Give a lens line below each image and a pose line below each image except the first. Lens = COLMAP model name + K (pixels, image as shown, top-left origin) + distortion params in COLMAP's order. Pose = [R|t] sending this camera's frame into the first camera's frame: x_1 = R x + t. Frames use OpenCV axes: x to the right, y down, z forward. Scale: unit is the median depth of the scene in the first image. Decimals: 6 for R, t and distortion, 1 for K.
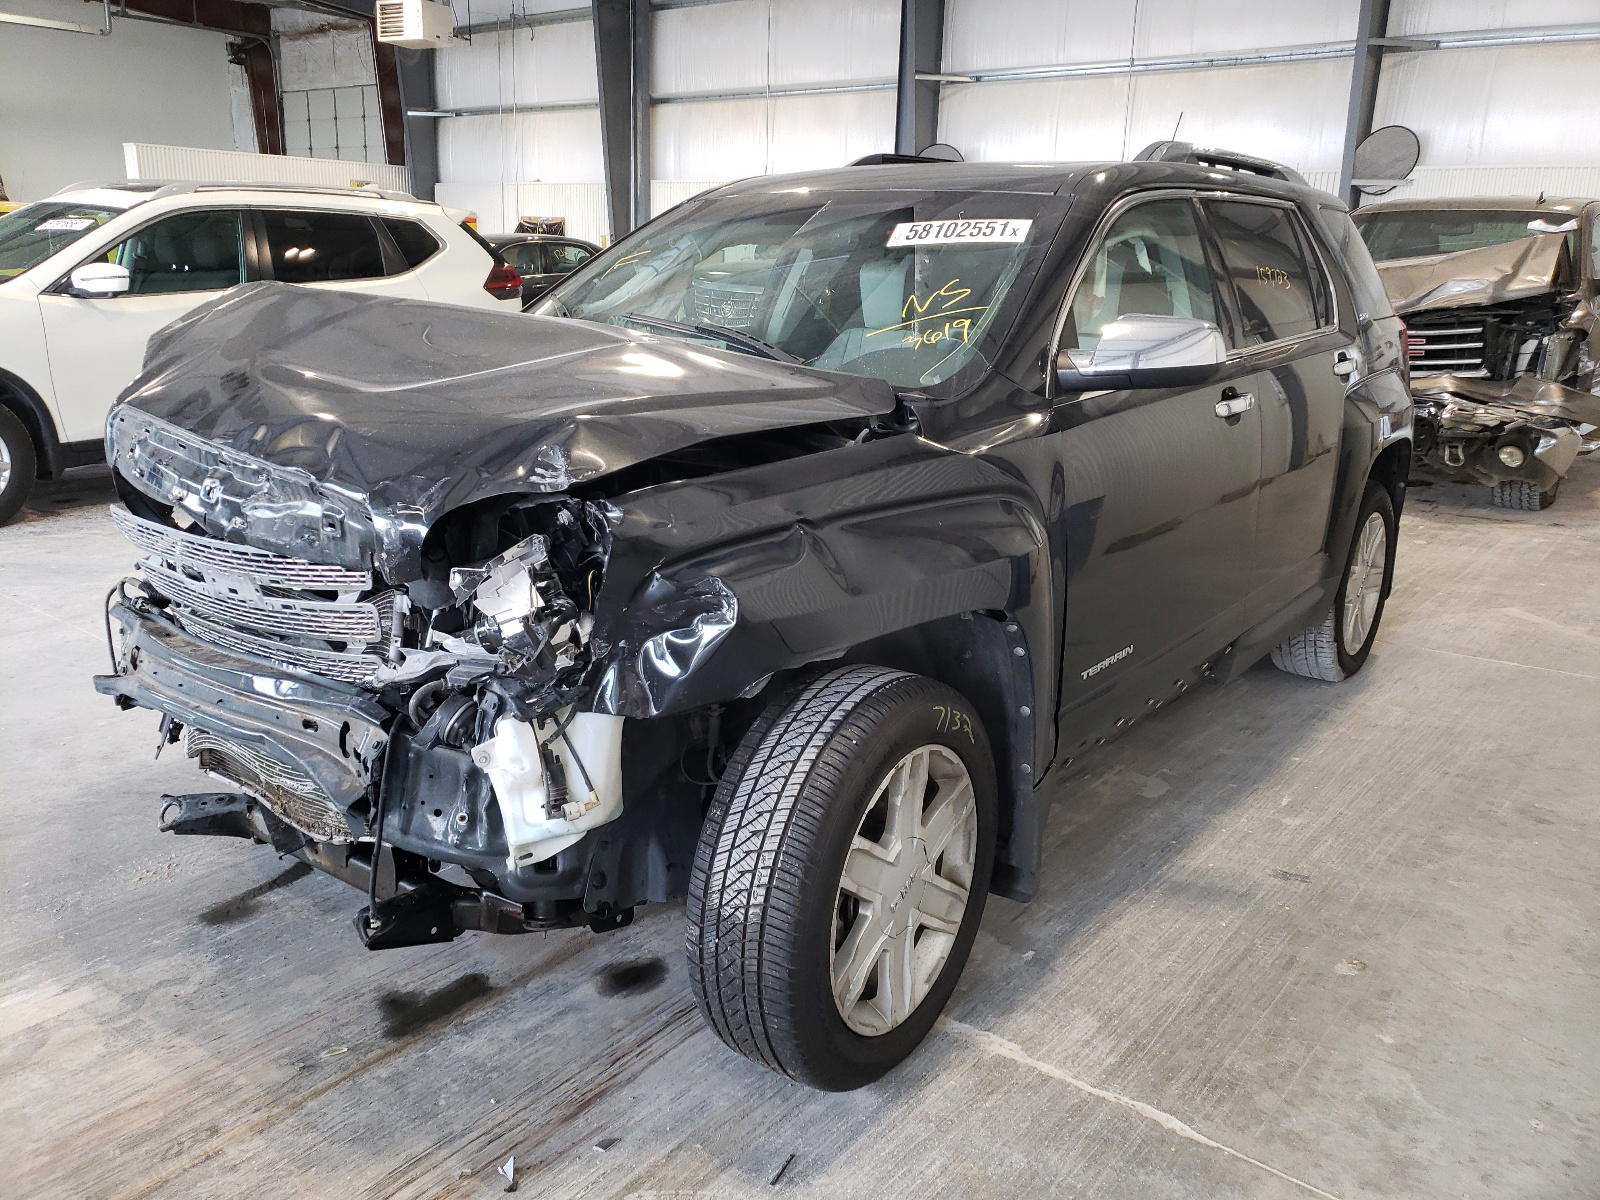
lens RADIAL K [[1227.2, 0, 798.2], [0, 1227.2, 599.0], [0, 0, 1]] dist [0.004313, -0.000390]
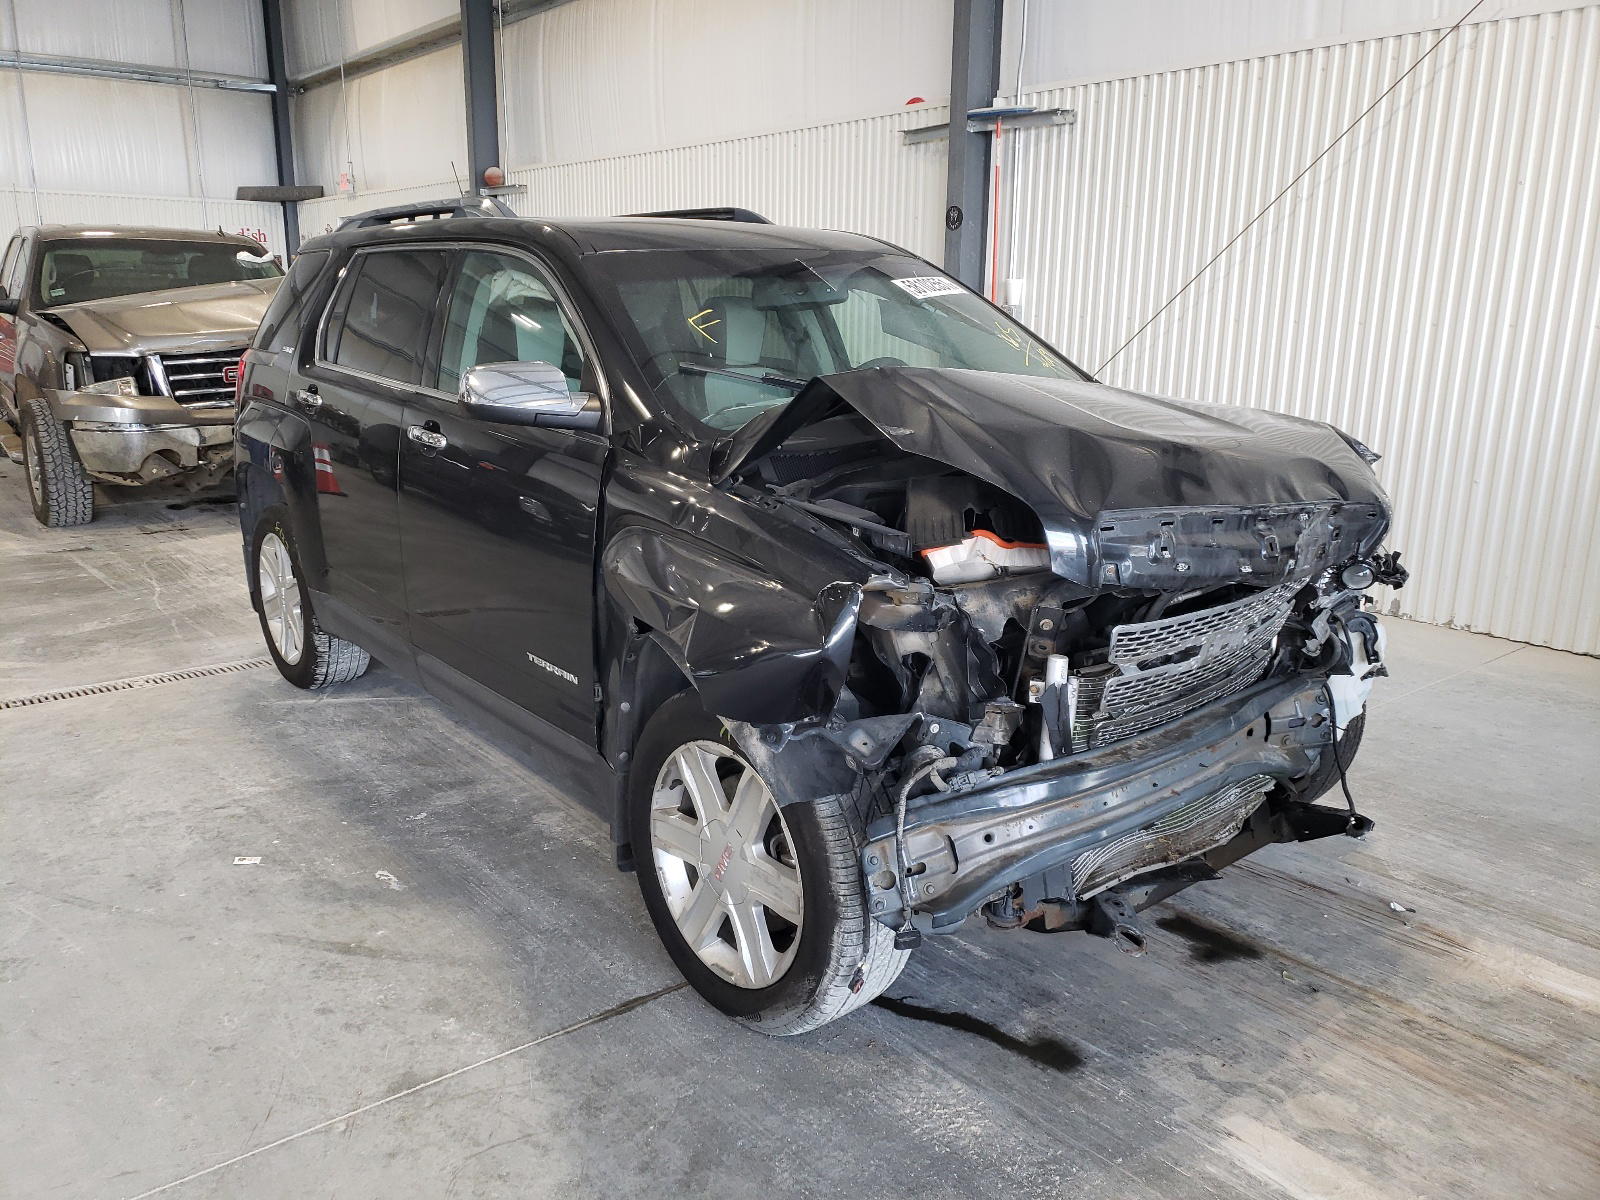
lens RADIAL K [[1255.6, 0, 794.1], [0, 1255.6, 606.2], [0, 0, 1]] dist [0.033044, -0.026099]
pose [[0.235707, -0.264470, 0.935146, -1.460217], [0.259117, 0.944527, 0.201811, -0.330751], [-0.936643, 0.194744, 0.291160, 0.959174]]
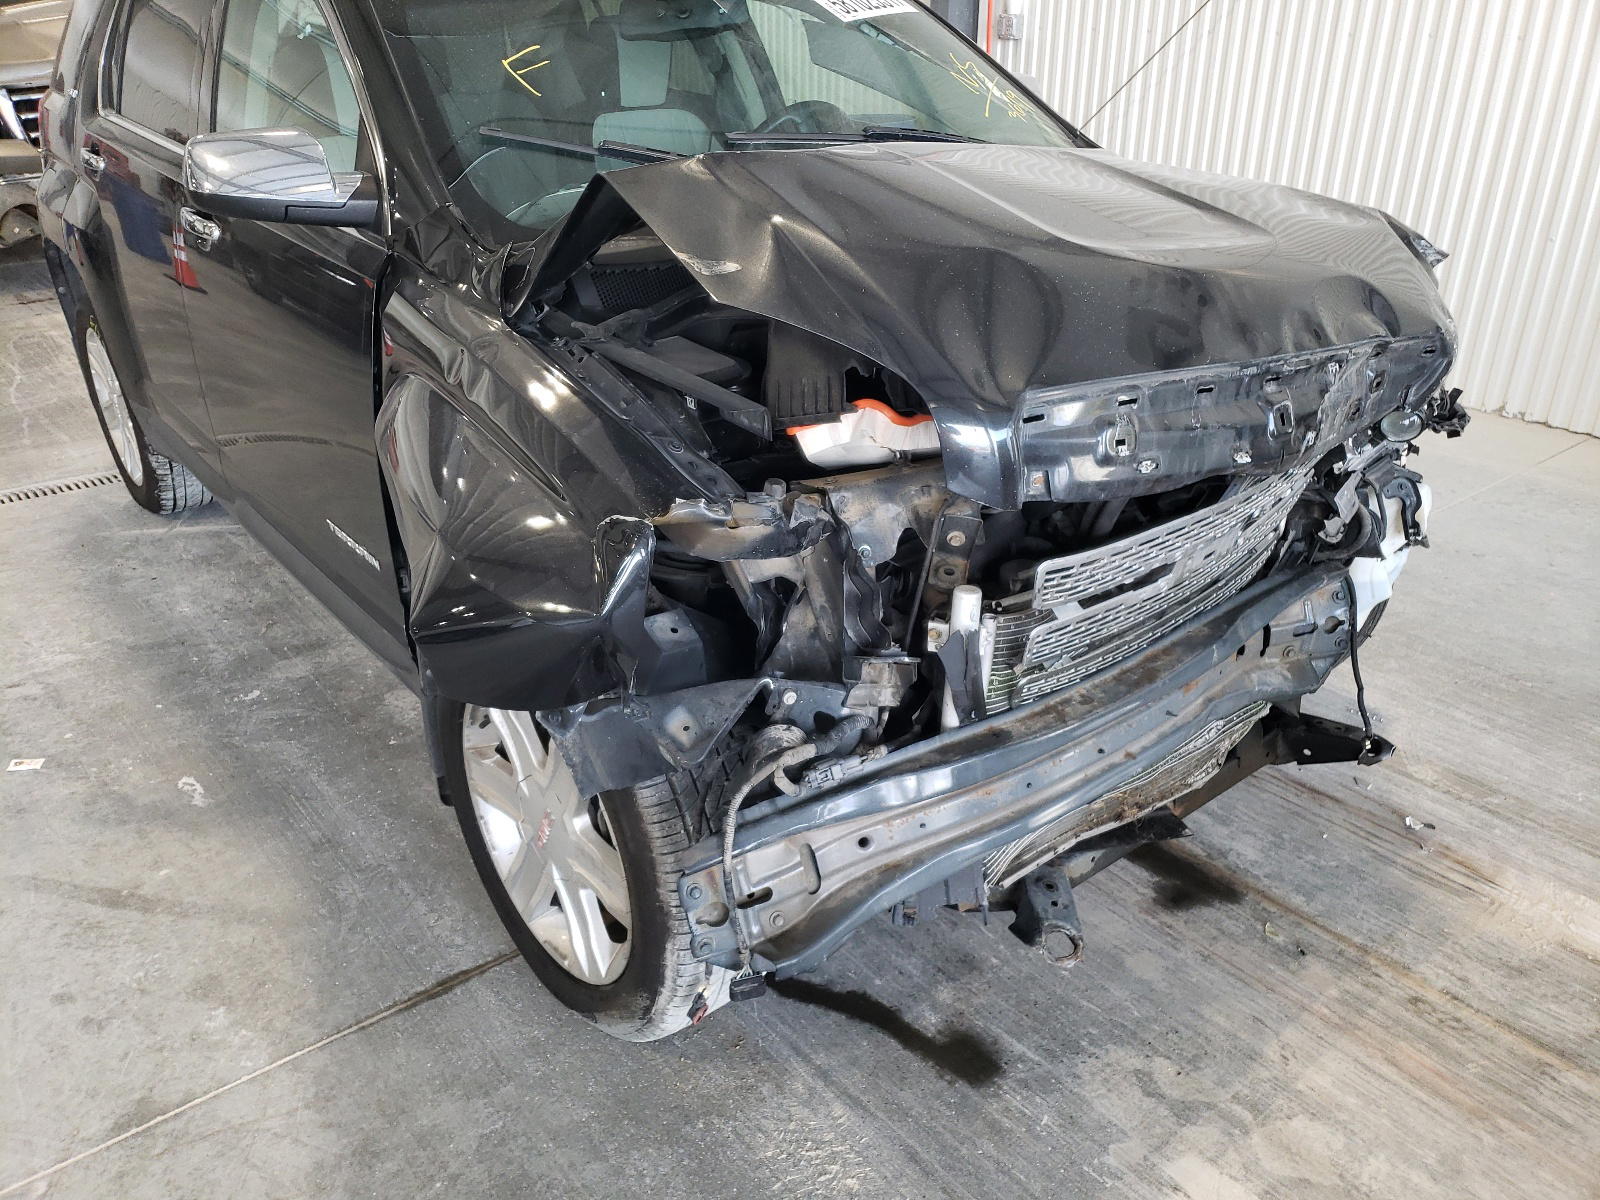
lens RADIAL K [[1255.6, 0, 813.1], [0, 1255.6, 603.1], [0, 0, 1]] dist [0.033044, -0.026099]
pose [[0.235648, -0.454872, 0.858814, -1.130661], [0.268844, 0.879726, 0.392181, -0.330554], [-0.933913, 0.138470, 0.329596, 0.913191]]
